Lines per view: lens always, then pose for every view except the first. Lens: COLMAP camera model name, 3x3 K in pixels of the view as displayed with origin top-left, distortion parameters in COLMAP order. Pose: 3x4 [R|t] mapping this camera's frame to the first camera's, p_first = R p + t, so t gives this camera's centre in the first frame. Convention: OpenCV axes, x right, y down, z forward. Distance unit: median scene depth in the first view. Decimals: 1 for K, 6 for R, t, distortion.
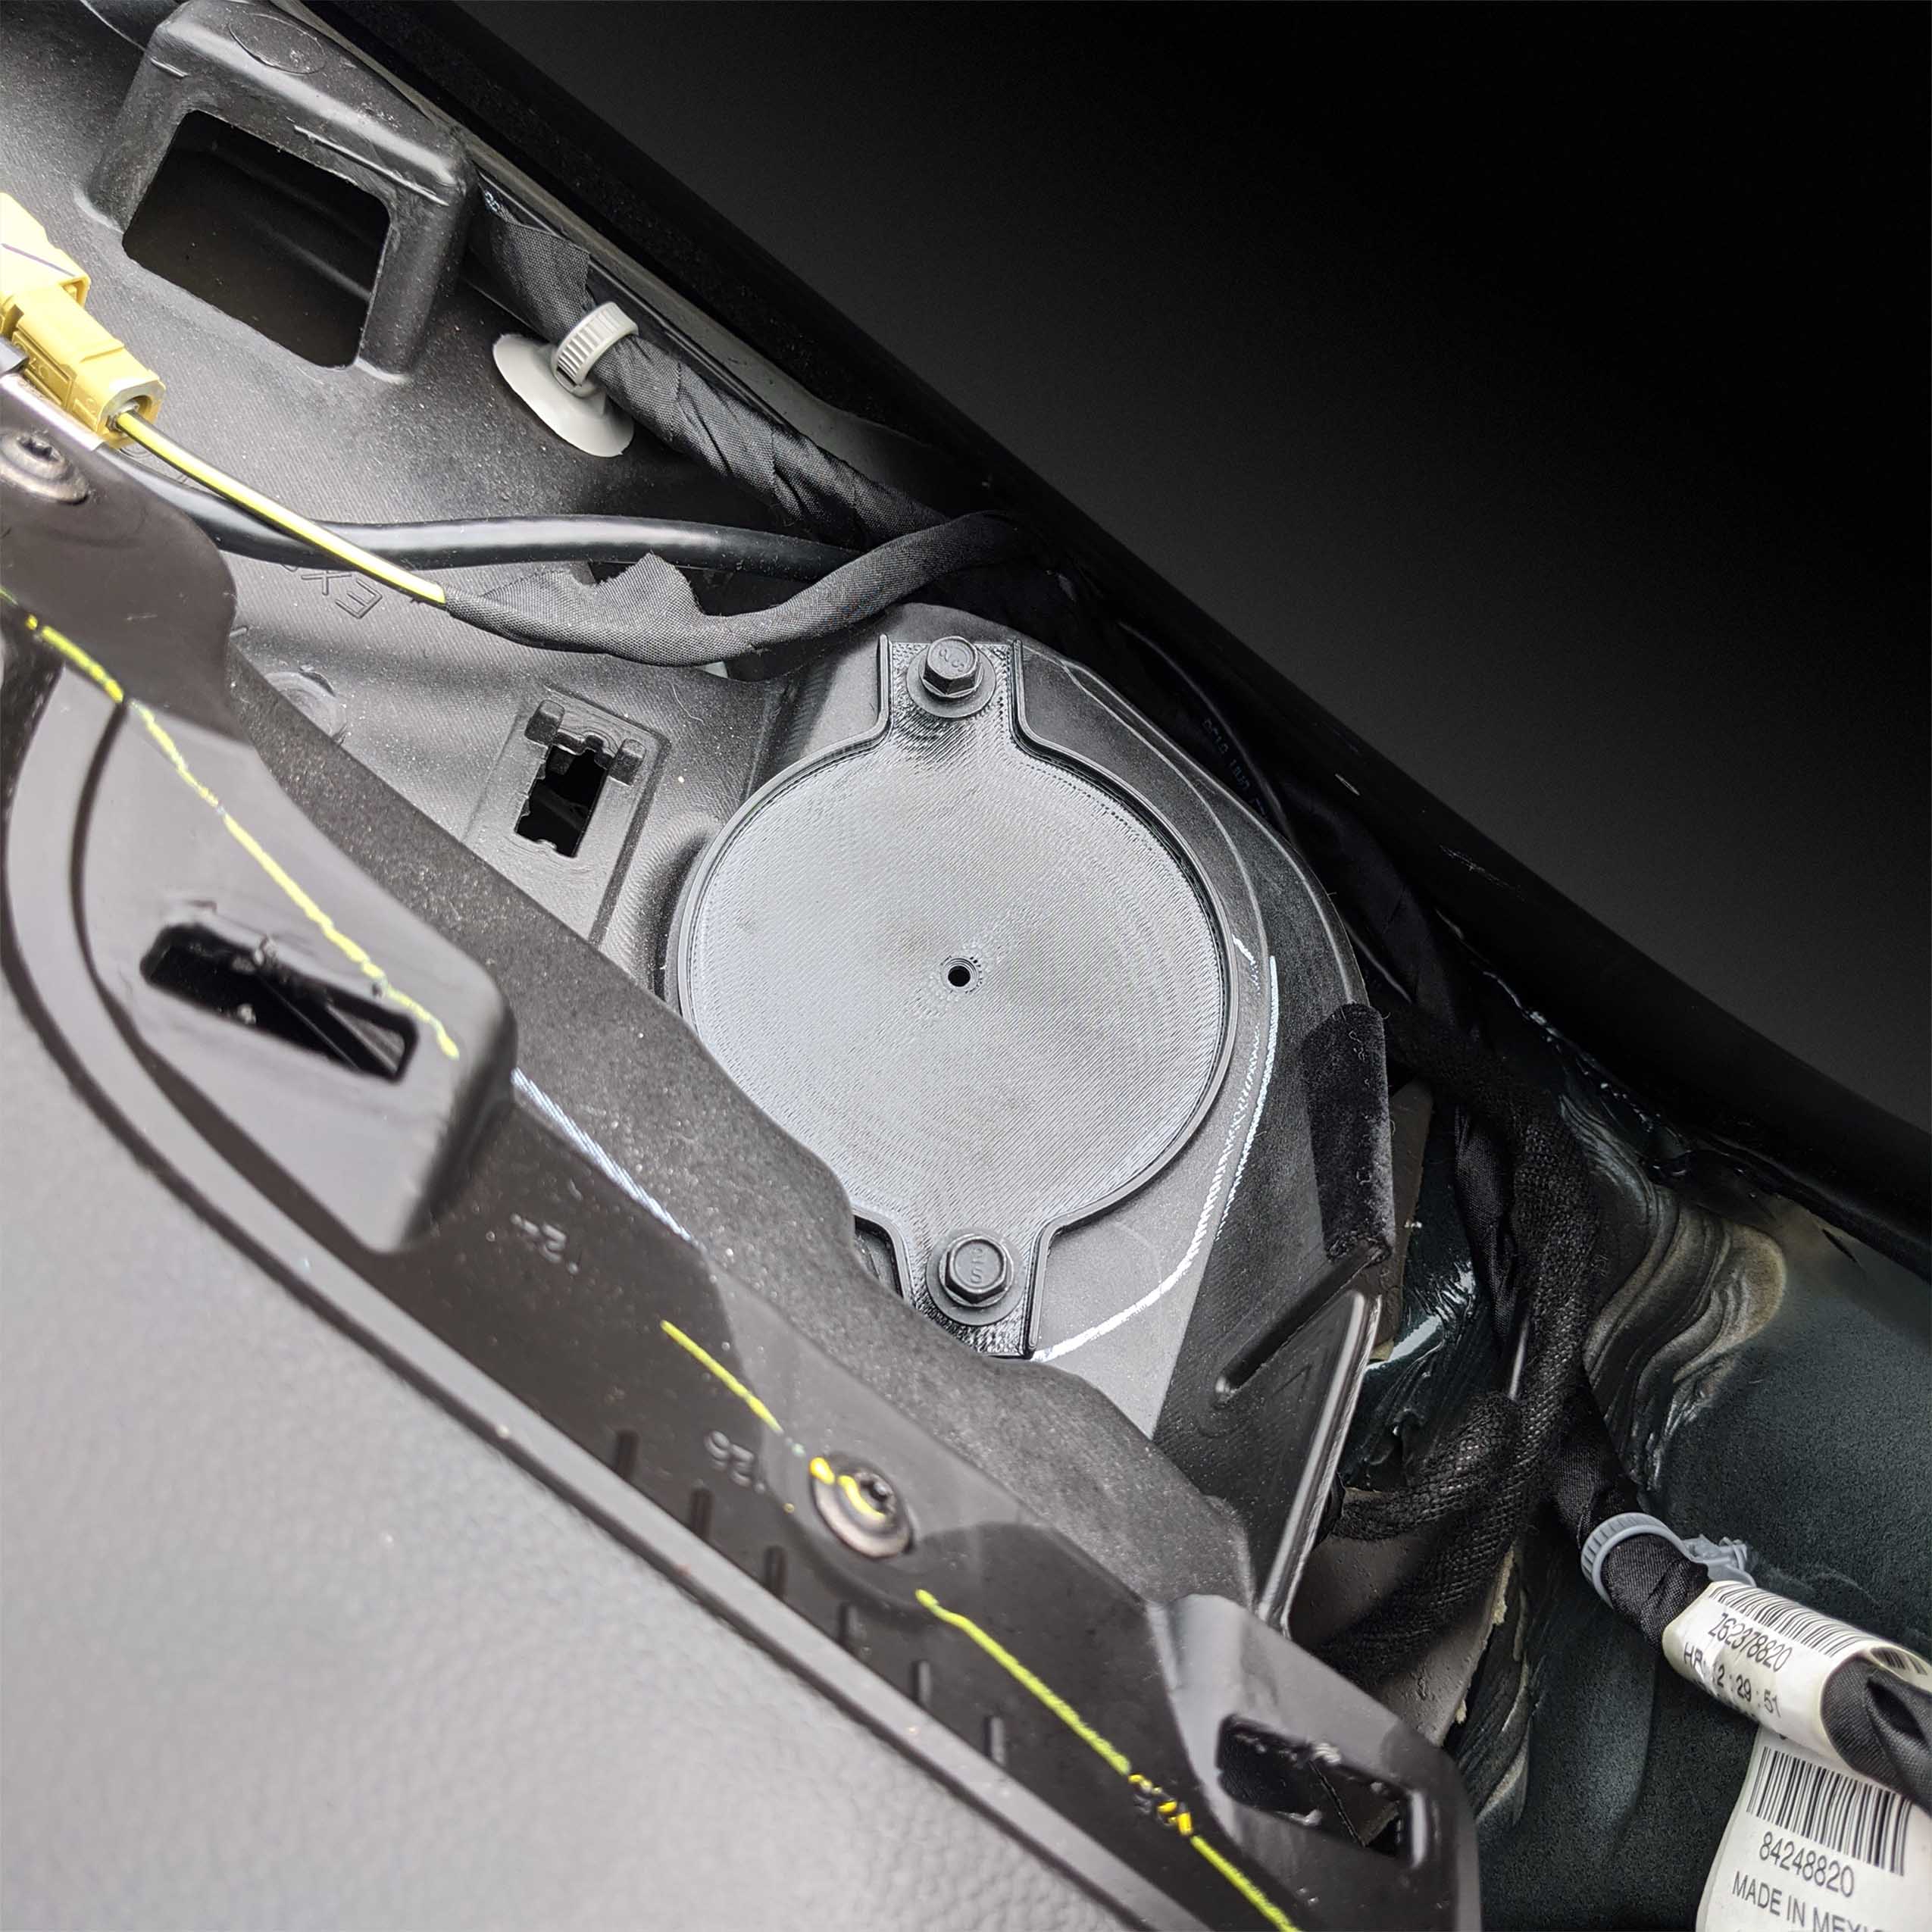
lens RADIAL K [[1948.0, 0, 982.5], [0, 1948.0, 985.0], [0, 0, 1]] dist [0.092112, -0.213322]
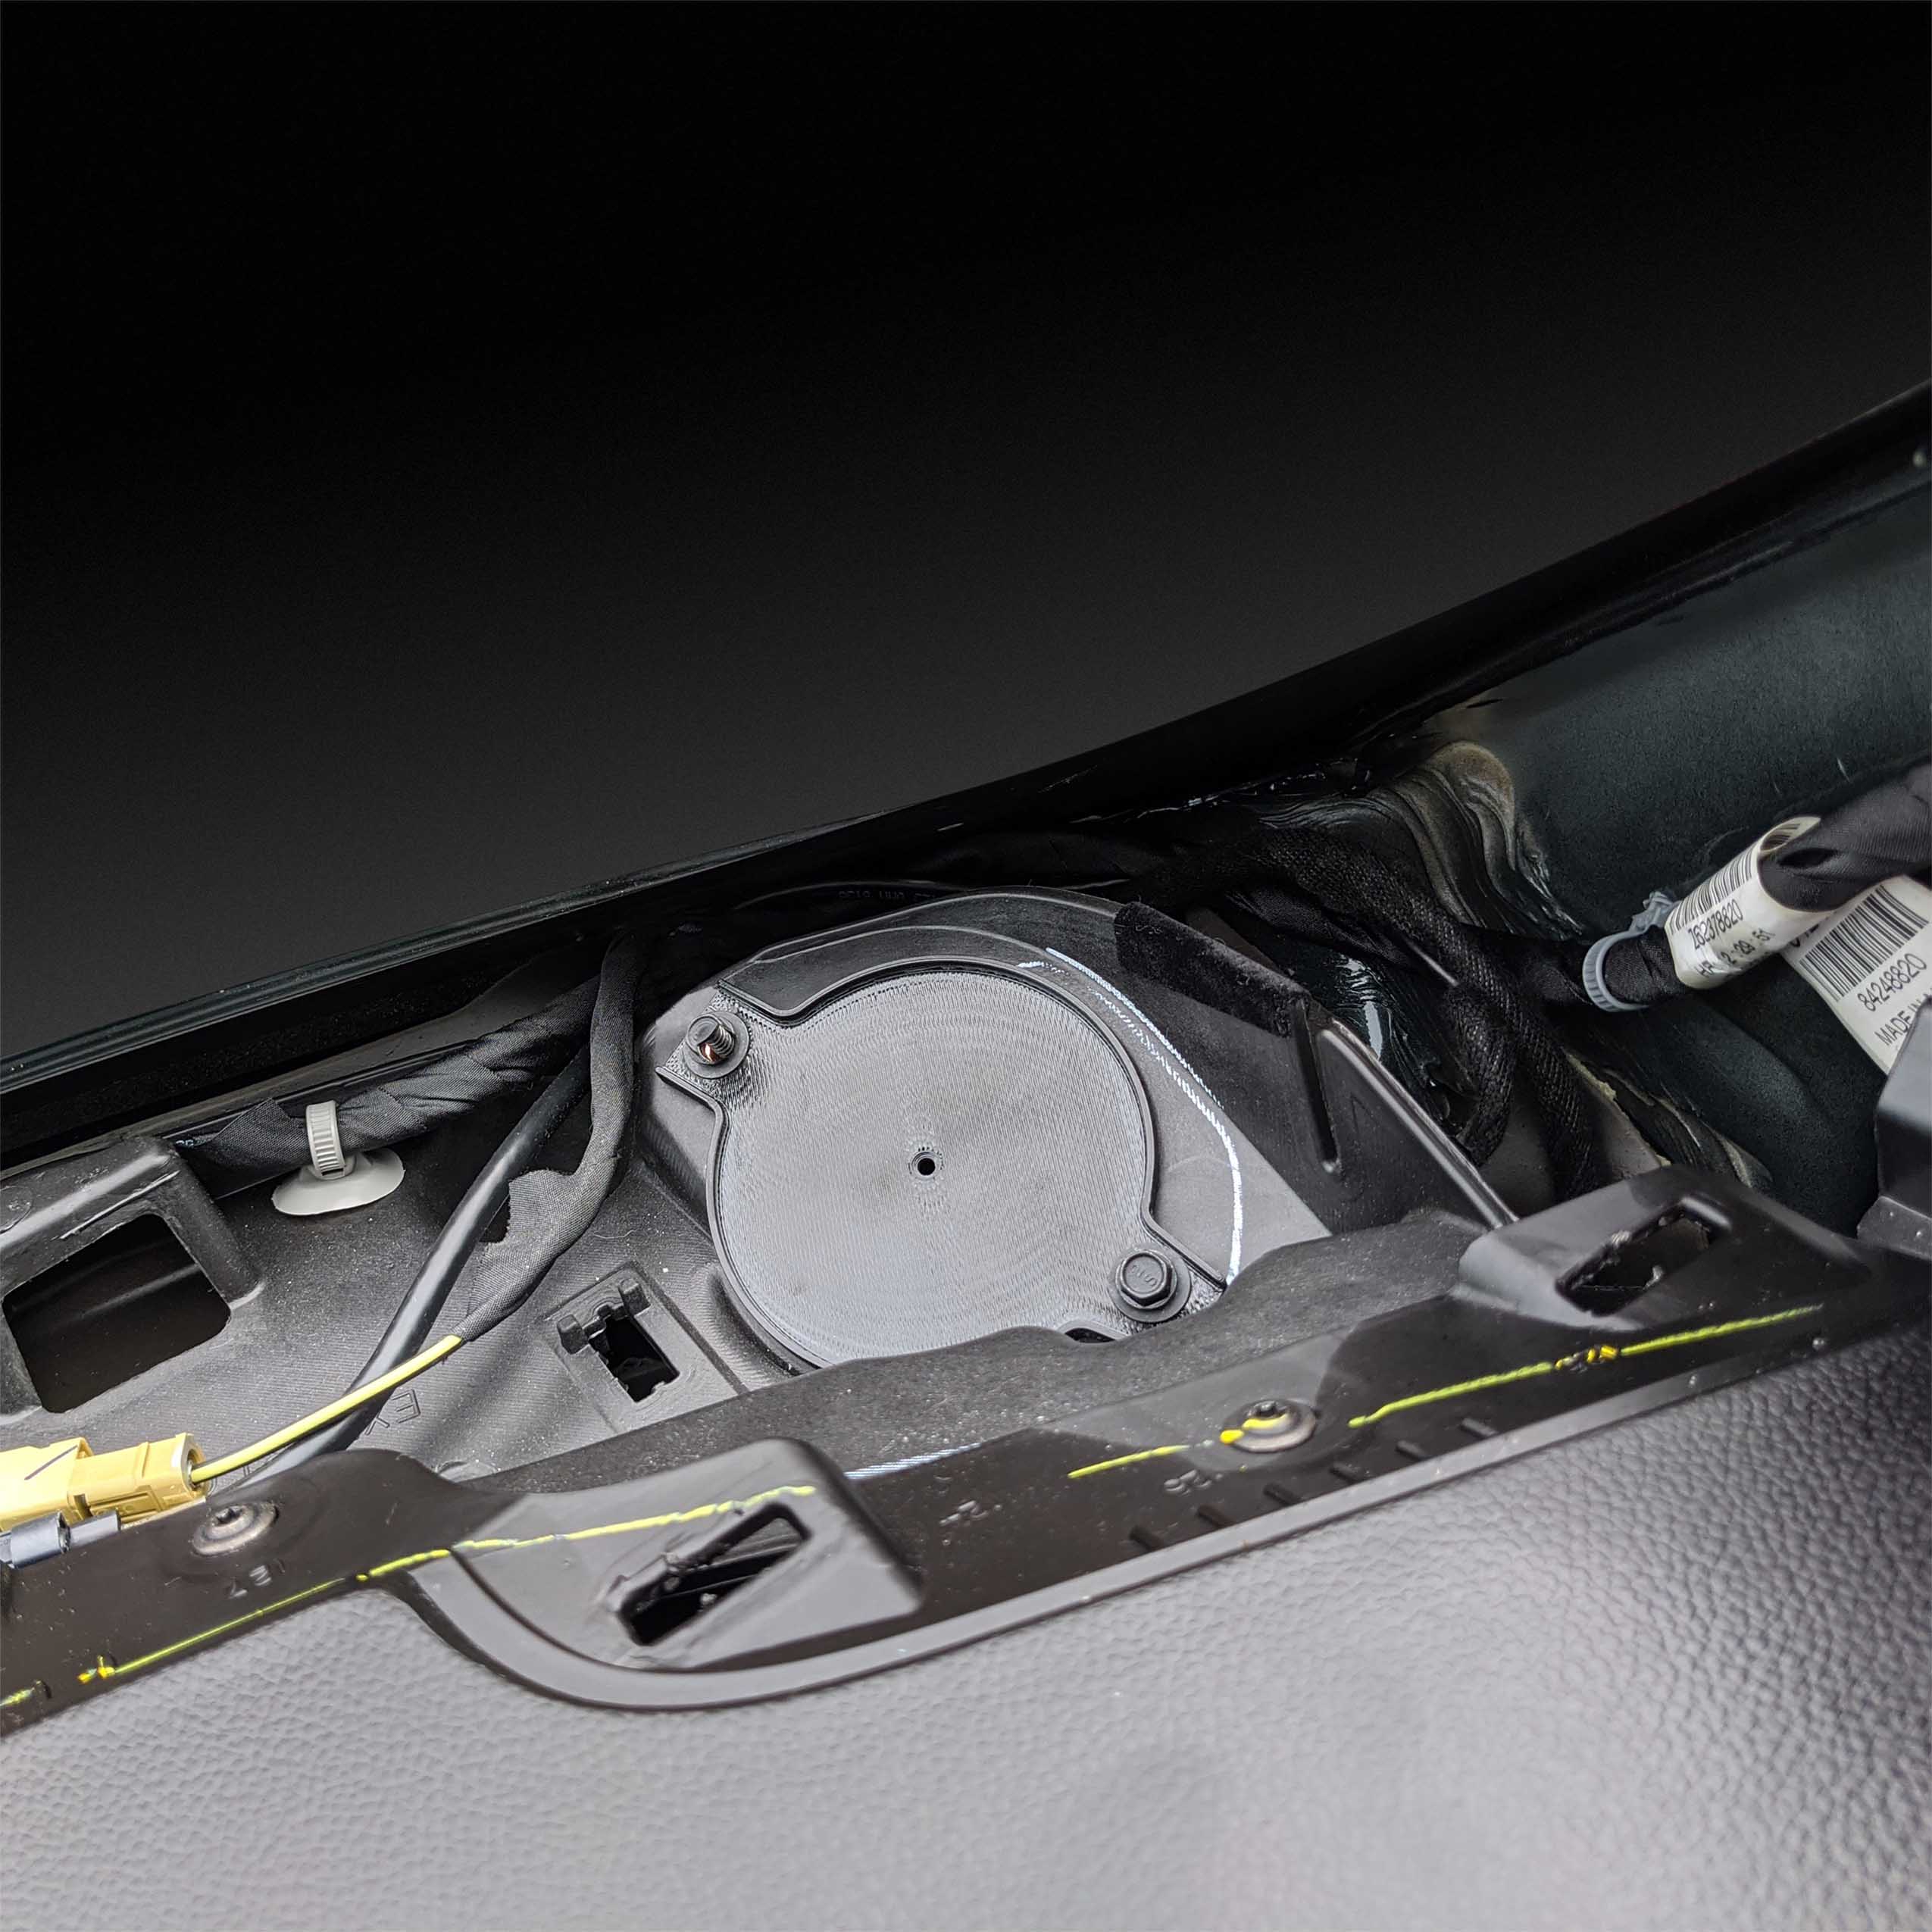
lens RADIAL K [[1892.8, 0, 768.4], [0, 1892.8, 922.4], [0, 0, 1]] dist [0.086197, -0.211645]
pose [[0.552855, -0.825786, 0.111480, -0.074529], [0.832323, 0.540858, -0.121287, -0.026359], [0.039862, 0.159841, 0.986338, -0.213968]]
